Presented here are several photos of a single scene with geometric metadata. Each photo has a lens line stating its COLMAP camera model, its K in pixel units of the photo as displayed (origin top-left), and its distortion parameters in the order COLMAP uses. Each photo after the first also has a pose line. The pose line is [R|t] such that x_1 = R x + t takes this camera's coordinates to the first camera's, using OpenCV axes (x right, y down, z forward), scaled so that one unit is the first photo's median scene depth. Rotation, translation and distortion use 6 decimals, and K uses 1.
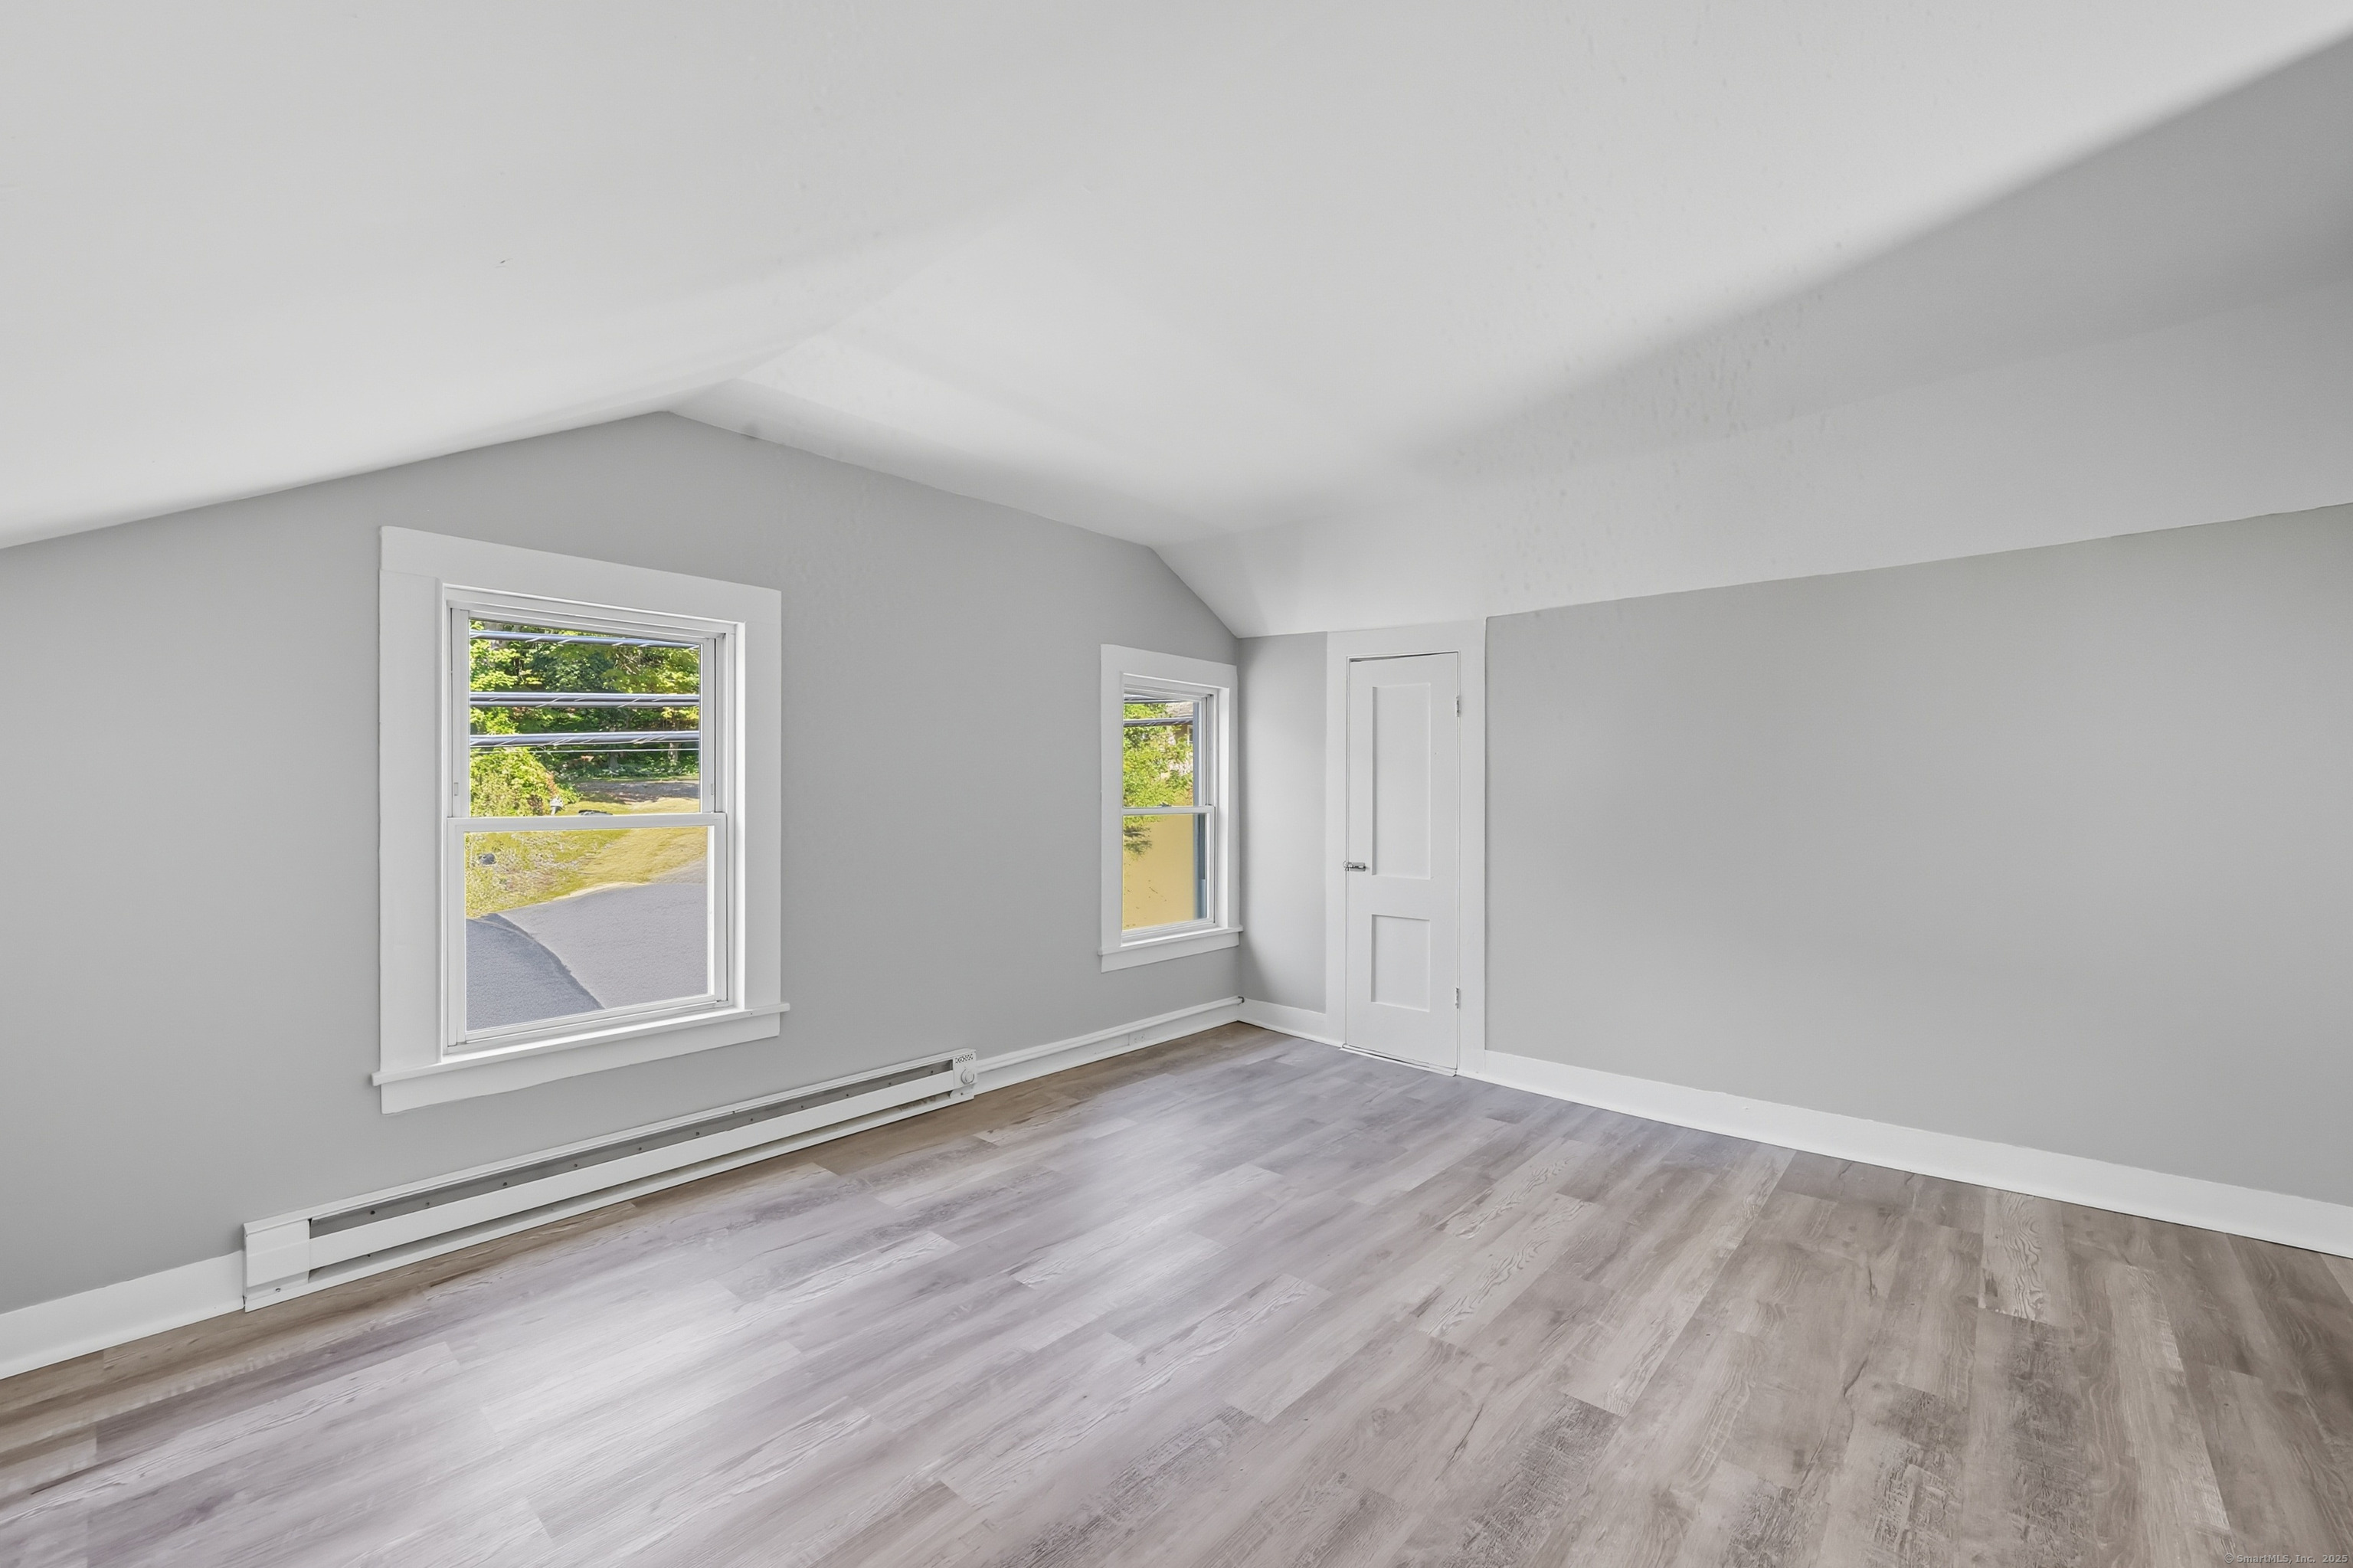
lens RADIAL K [[942.1, 0, 1174.2], [0, 942.1, 794.1], [0, 0, 1]] dist [0.000802, 0.000235]
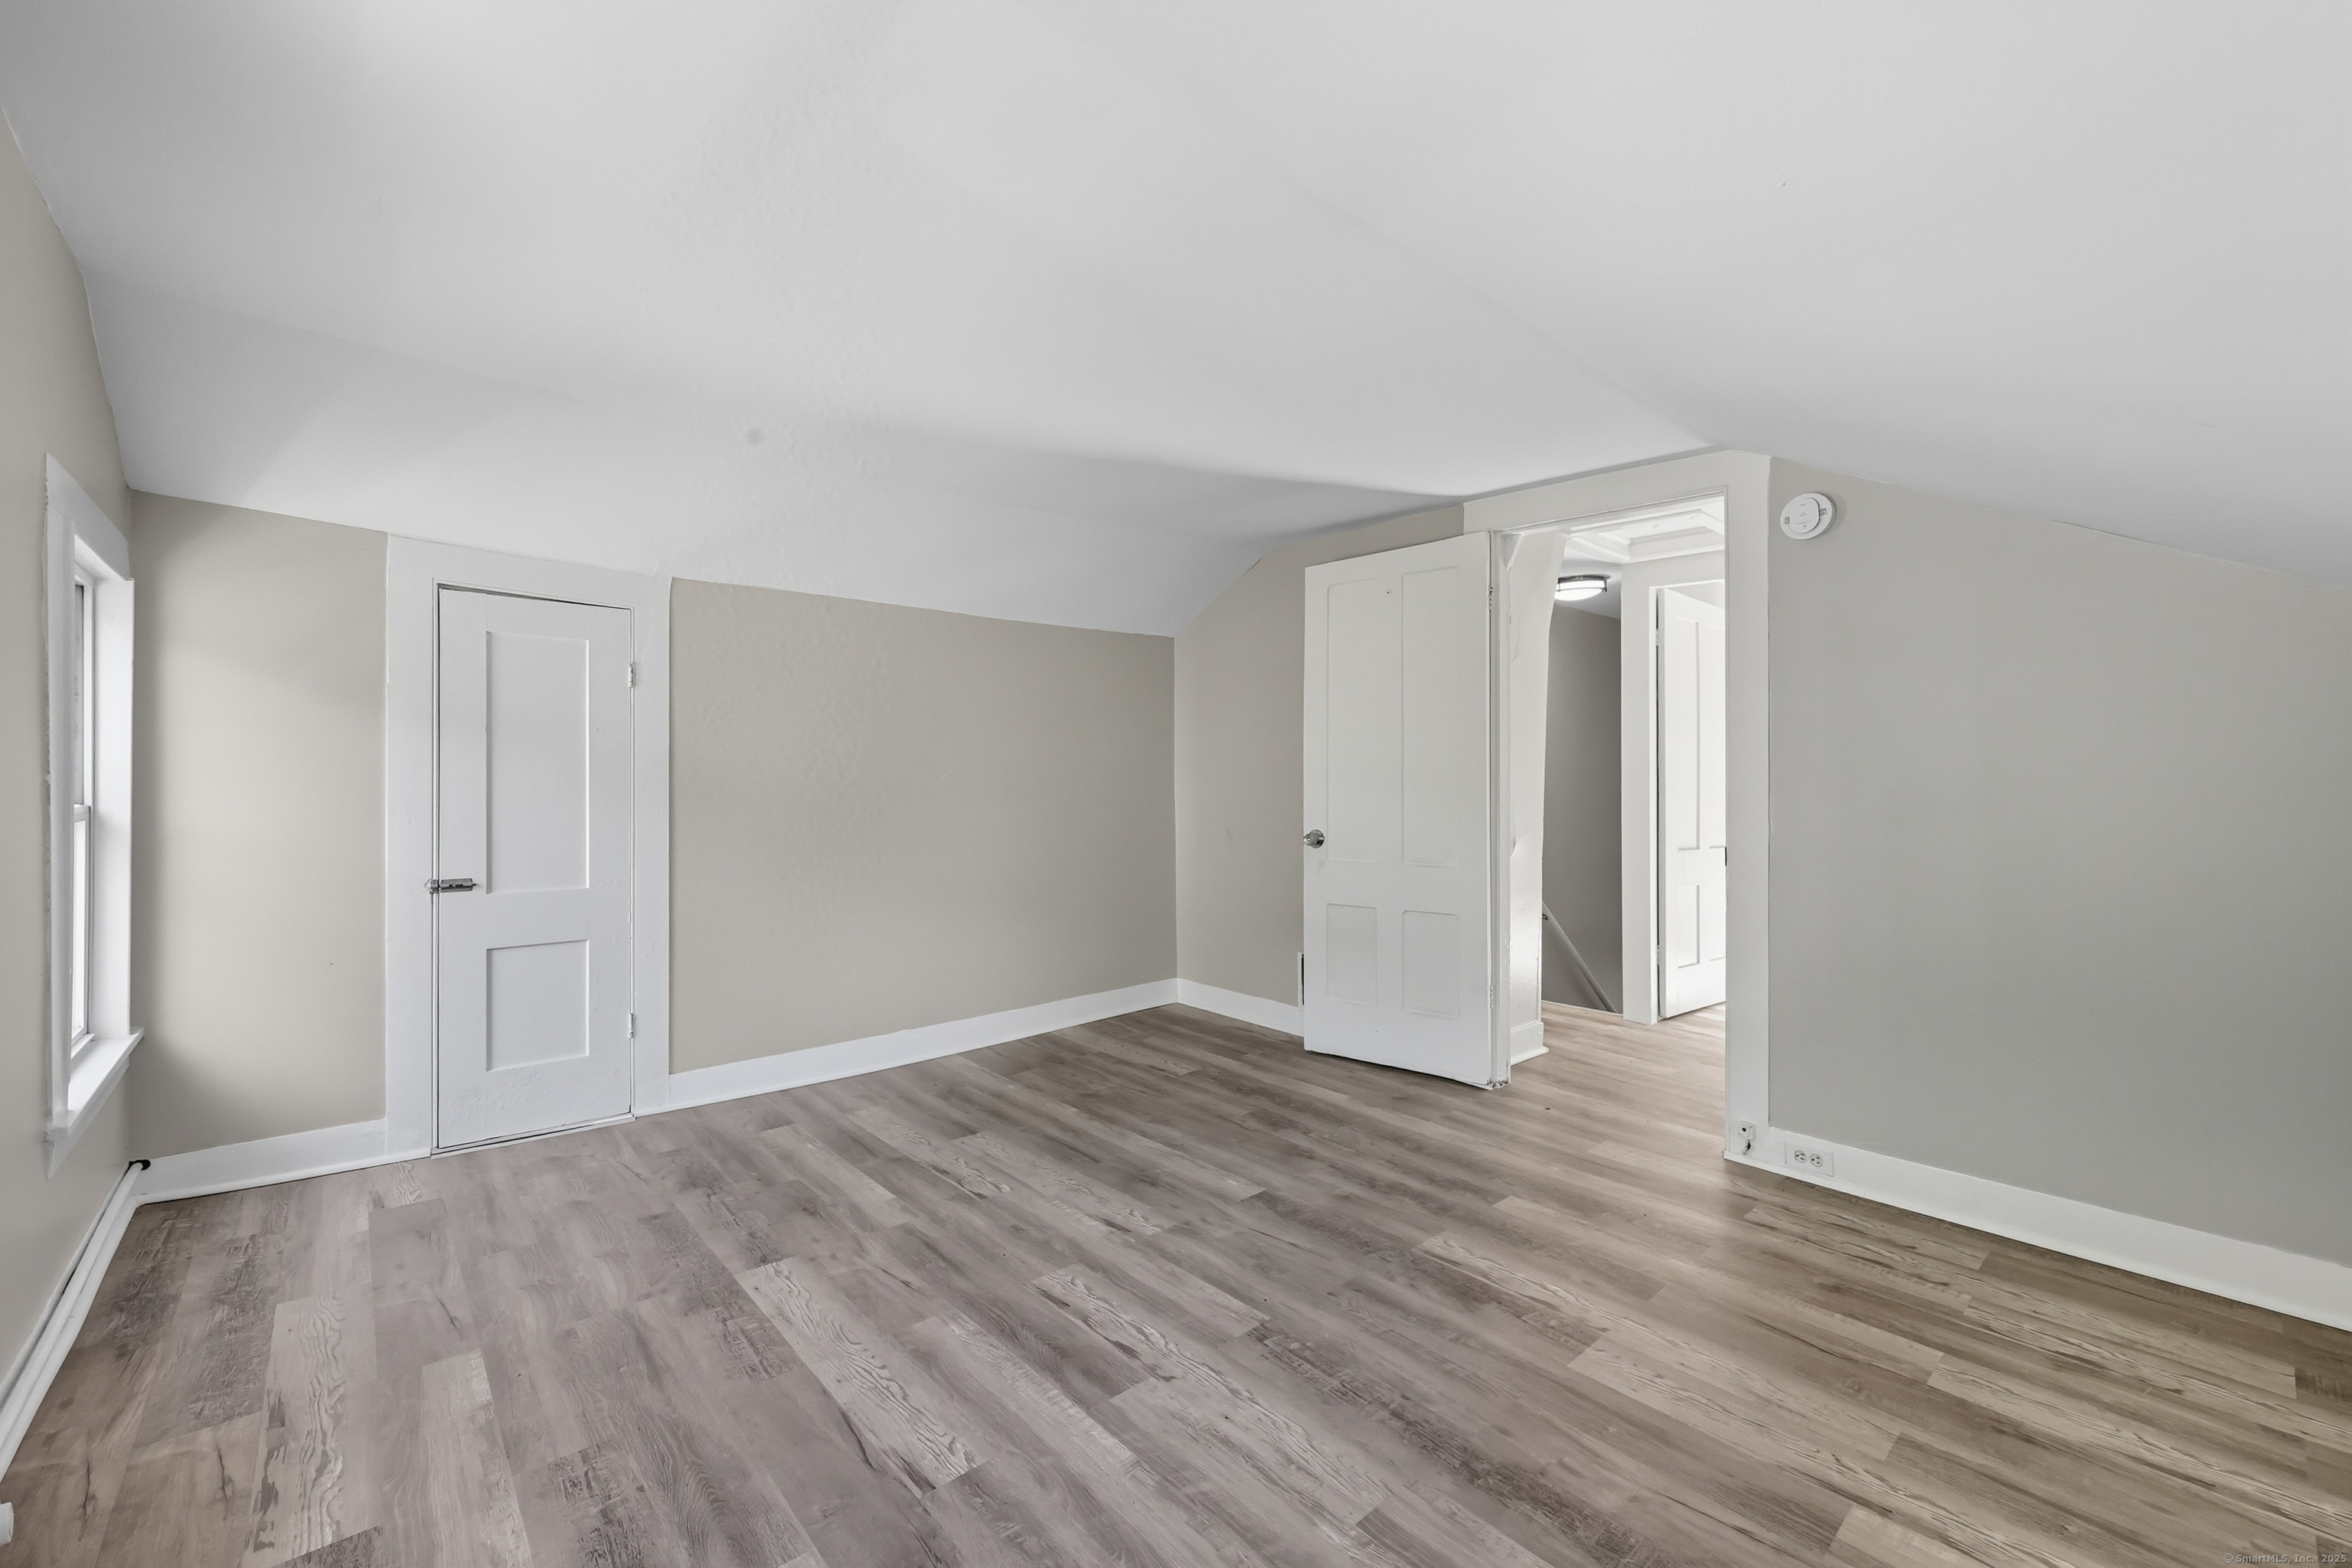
lens RADIAL K [[961.0, 0, 1176.0], [0, 961.0, 784.0], [0, 0, 1]] dist [-0.002993, 0.000017]
pose [[0.123959, -0.009487, 0.992242, -0.699528], [-0.000728, 0.999953, 0.009652, -0.007929], [-0.992287, -0.001919, 0.123946, 0.615034]]
